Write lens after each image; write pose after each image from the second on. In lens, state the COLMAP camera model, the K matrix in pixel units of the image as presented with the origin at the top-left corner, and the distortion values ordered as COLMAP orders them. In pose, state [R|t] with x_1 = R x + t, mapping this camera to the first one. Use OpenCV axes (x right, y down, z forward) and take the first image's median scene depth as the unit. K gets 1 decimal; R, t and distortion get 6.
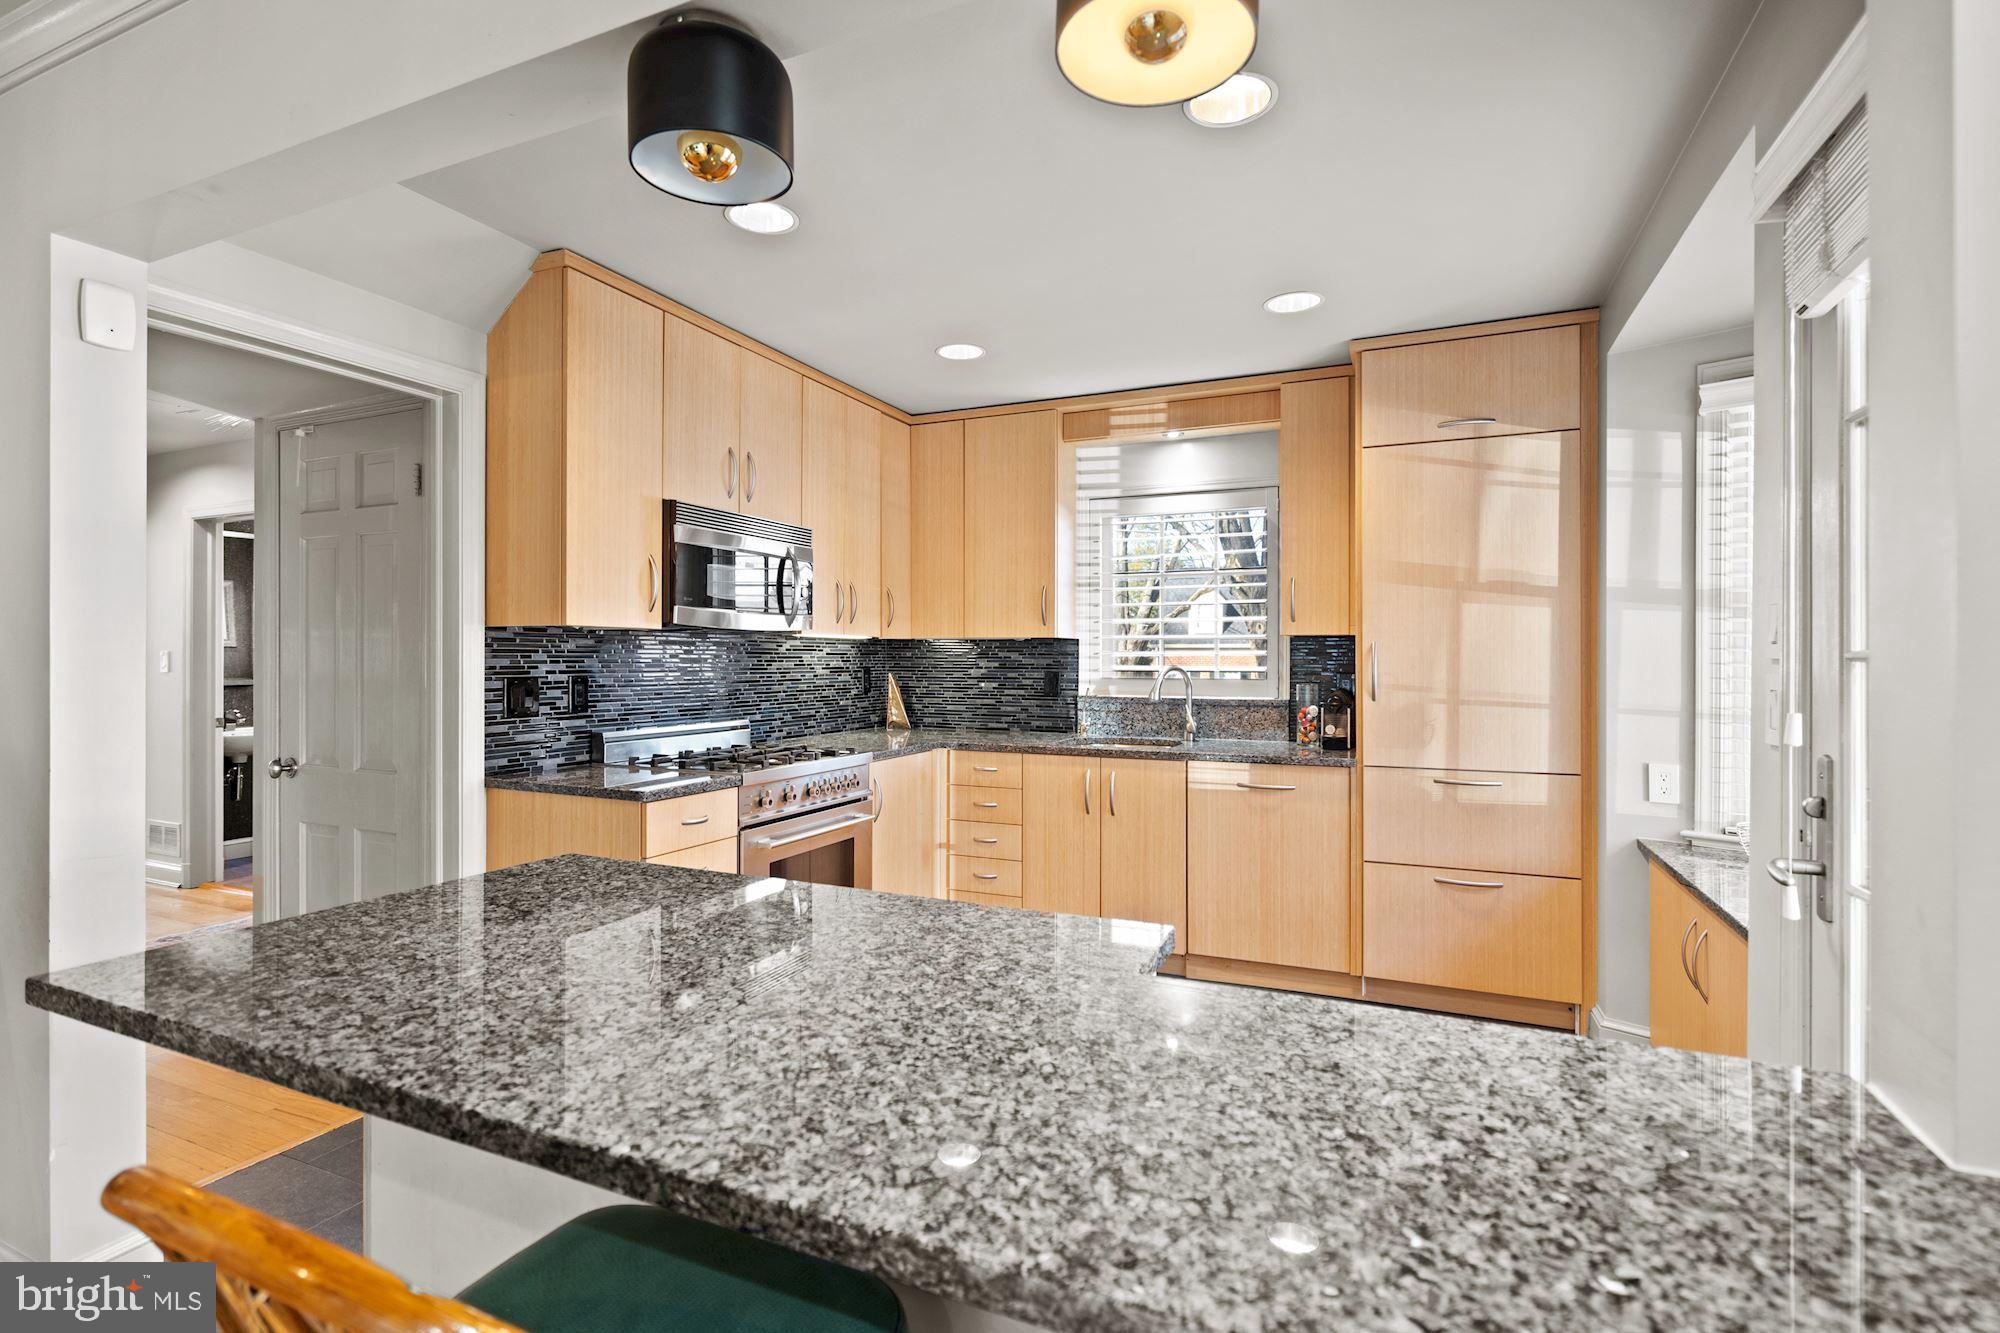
lens RADIAL K [[916.7, 0, 1005.5], [0, 916.7, 661.9], [0, 0, 1]] dist [-0.000760, -0.000045]
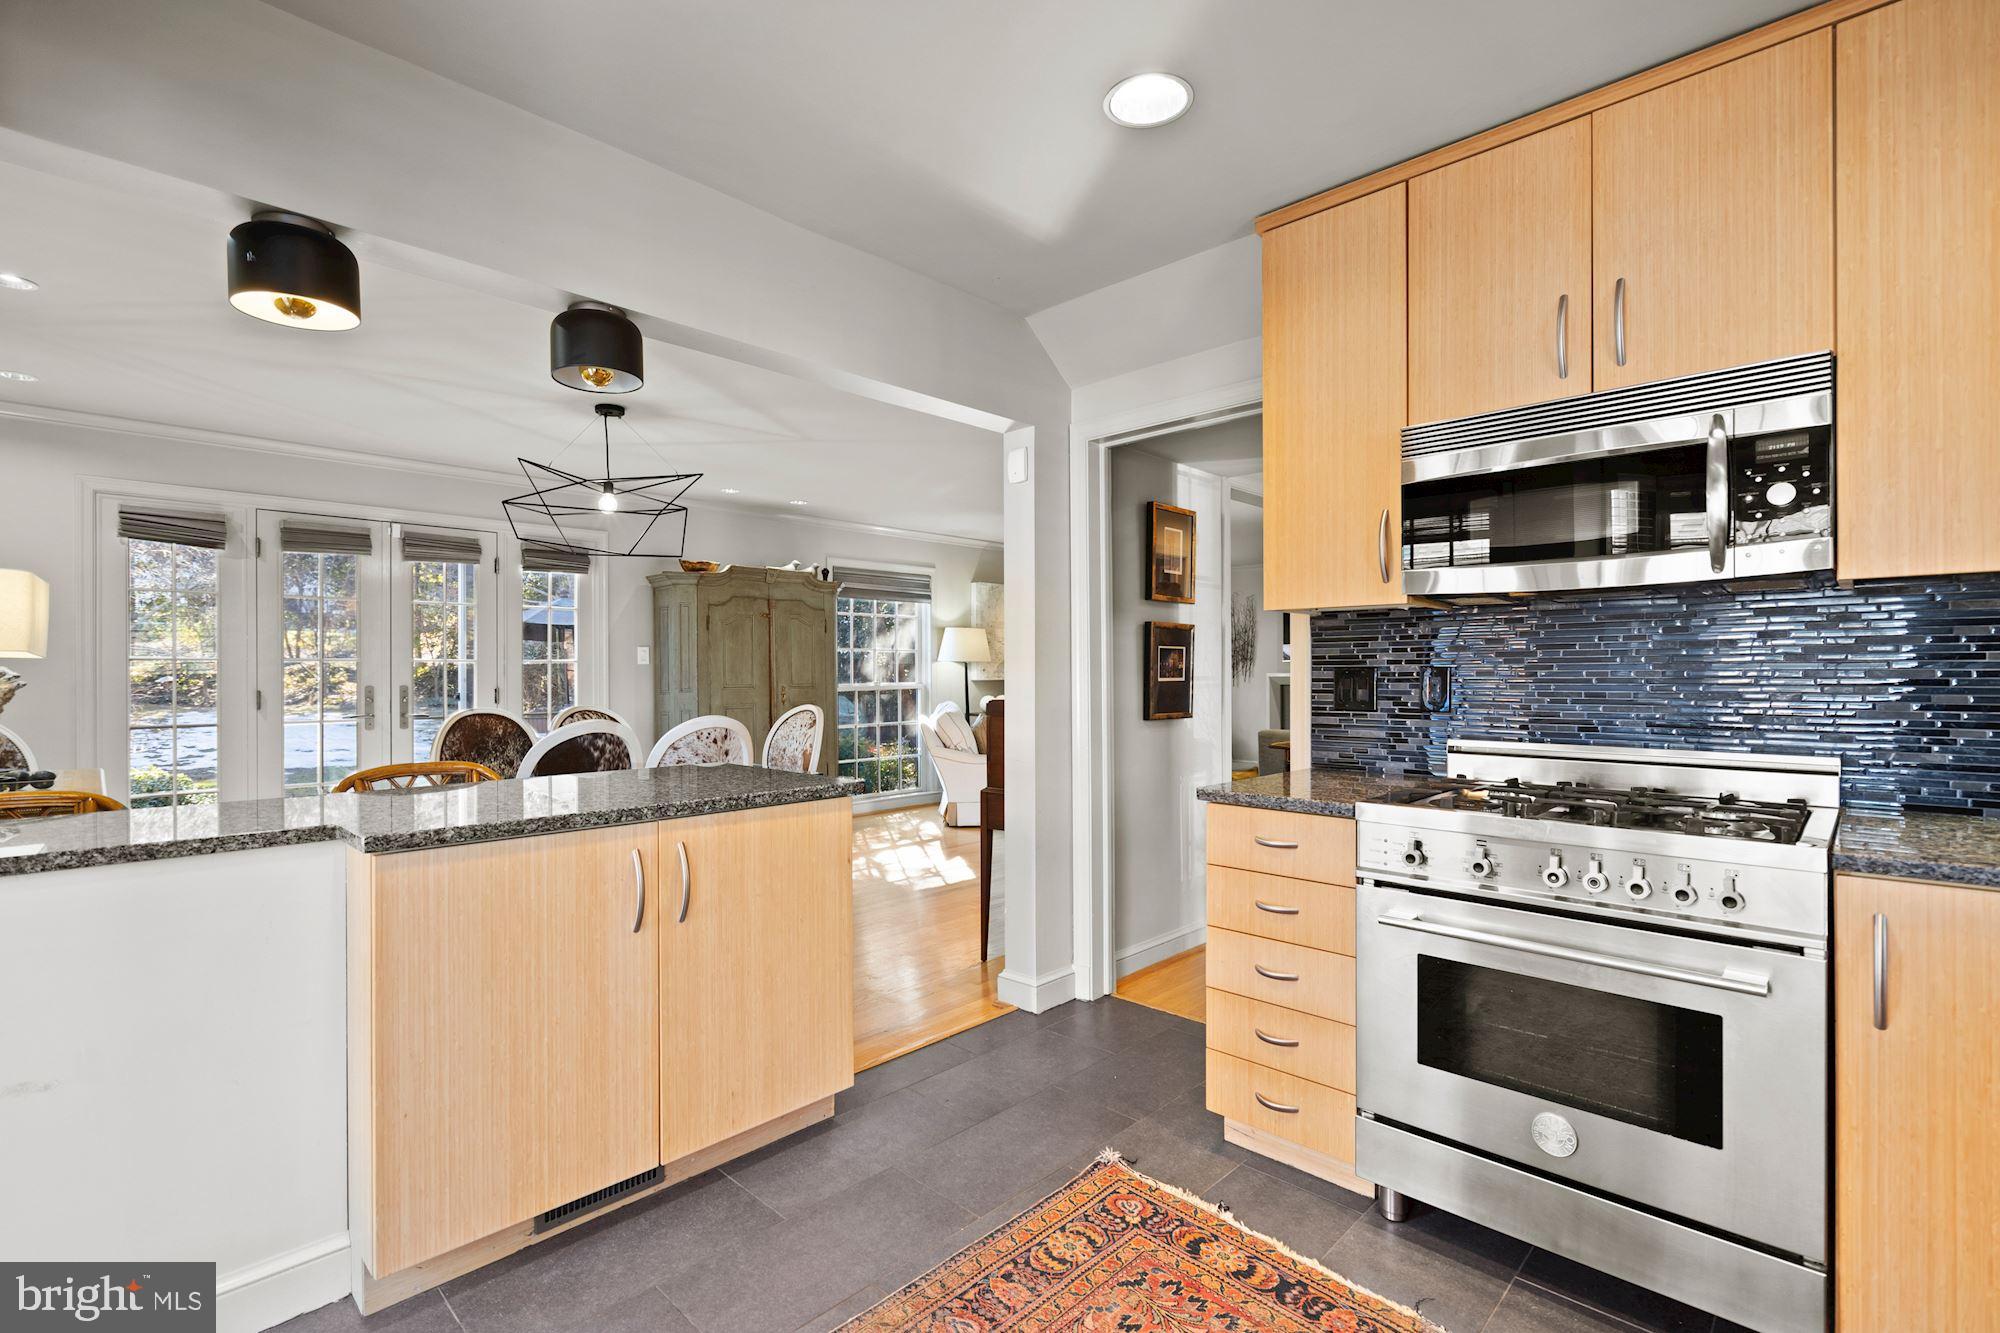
lens RADIAL K [[916.7, 0, 1000.7], [0, 916.7, 674.5], [0, 0, 1]] dist [-0.000760, -0.000045]
pose [[-0.345753, -0.001455, -0.938325, 0.470882], [-0.000812, 0.999999, -0.001251, 0.025414], [0.938325, 0.000330, -0.345754, 0.987398]]
